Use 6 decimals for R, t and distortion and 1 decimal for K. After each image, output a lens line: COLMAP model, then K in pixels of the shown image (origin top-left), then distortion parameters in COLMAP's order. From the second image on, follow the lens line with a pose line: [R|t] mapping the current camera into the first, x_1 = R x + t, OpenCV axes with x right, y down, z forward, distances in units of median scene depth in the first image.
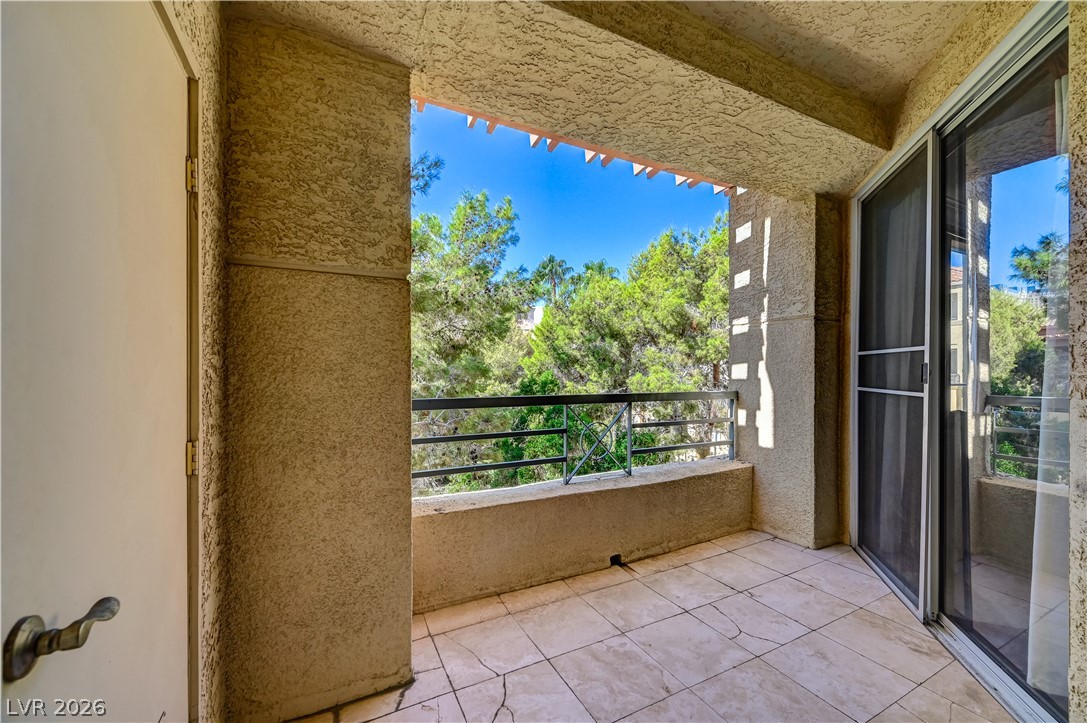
lens RADIAL K [[431.6, 0, 544.4], [0, 431.6, 368.6], [0, 0, 1]] dist [-0.002541, 0.000081]
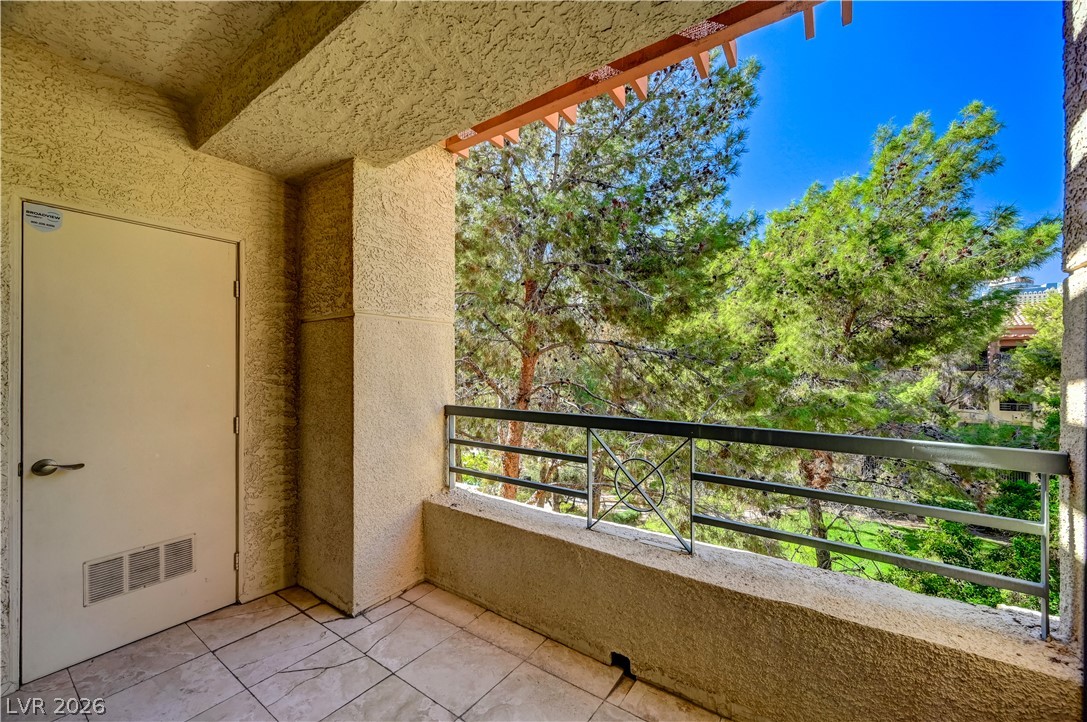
lens RADIAL K [[424.7, 0, 544.3], [0, 424.7, 366.3], [0, 0, 1]] dist [-0.000553, 0.000025]
pose [[0.462783, -0.005170, -0.886456, 0.595476], [0.002481, 0.999987, -0.004537, -0.021941], [0.886468, -0.000100, 0.462790, 0.482447]]
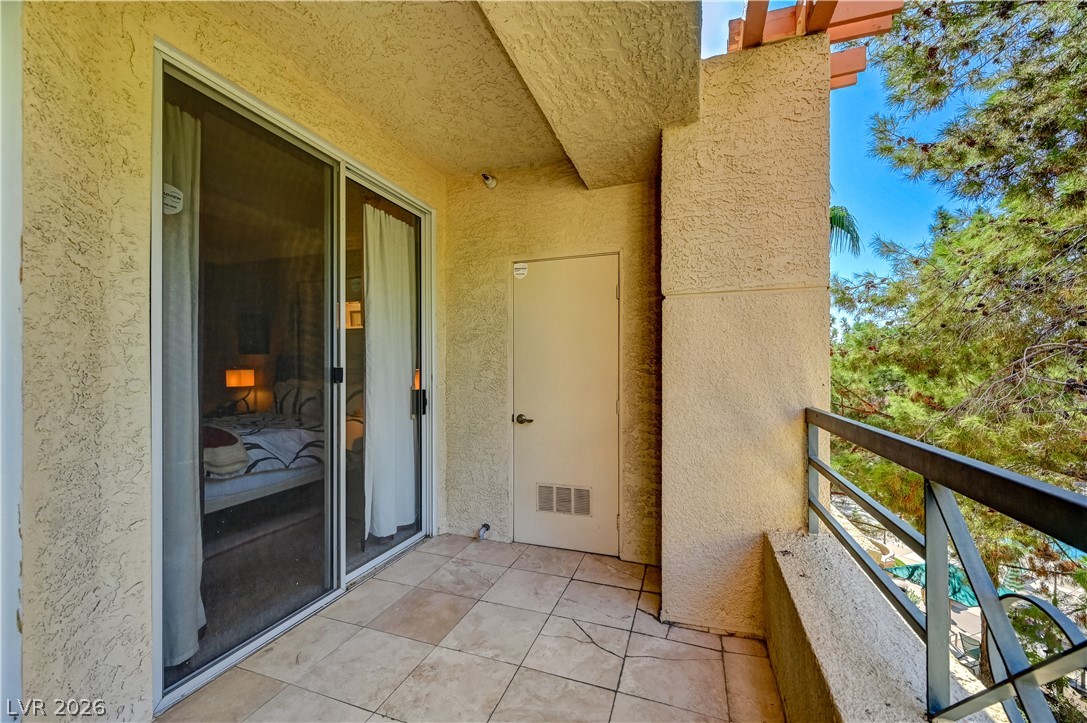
lens RADIAL K [[431.6, 0, 544.4], [0, 431.6, 368.6], [0, 0, 1]] dist [-0.002541, 0.000081]
pose [[-0.722994, 0.000484, -0.690854, 0.419144], [0.003455, 0.999990, -0.002914, -0.001741], [0.690845, -0.004494, -0.722989, 0.878816]]
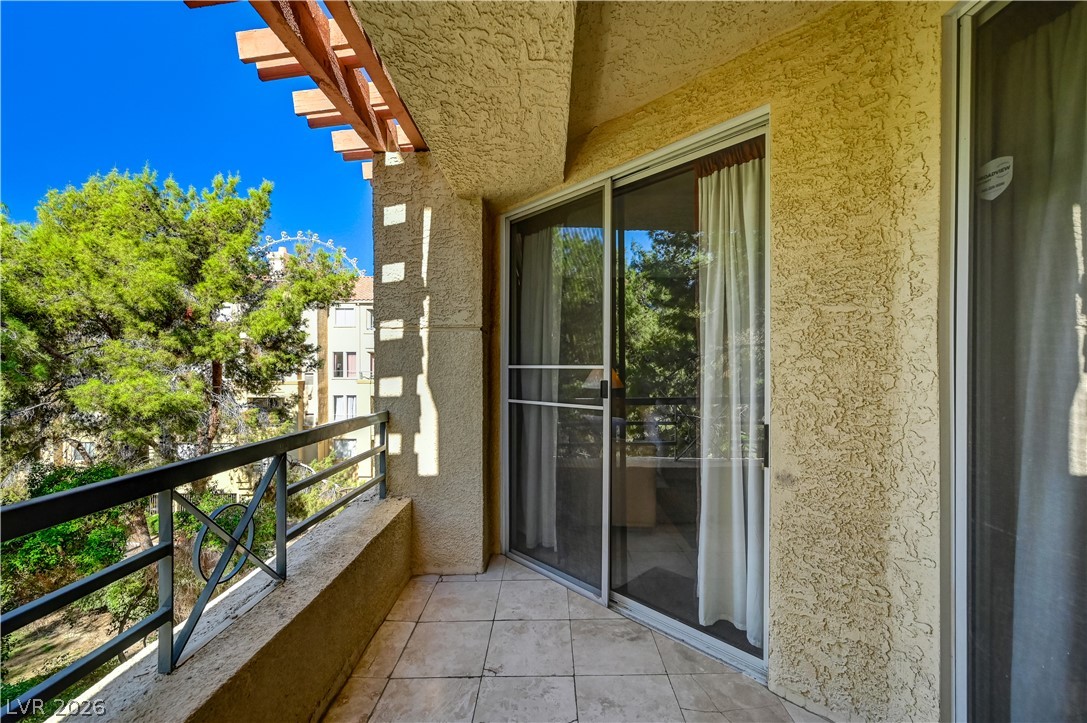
lens RADIAL K [[431.6, 0, 544.4], [0, 431.6, 368.6], [0, 0, 1]] dist [-0.002541, 0.000081]
pose [[0.463460, -0.009019, 0.886072, -0.133985], [0.002015, 0.999956, 0.009124, -0.035489], [-0.886116, -0.002443, 0.463458, 0.393848]]
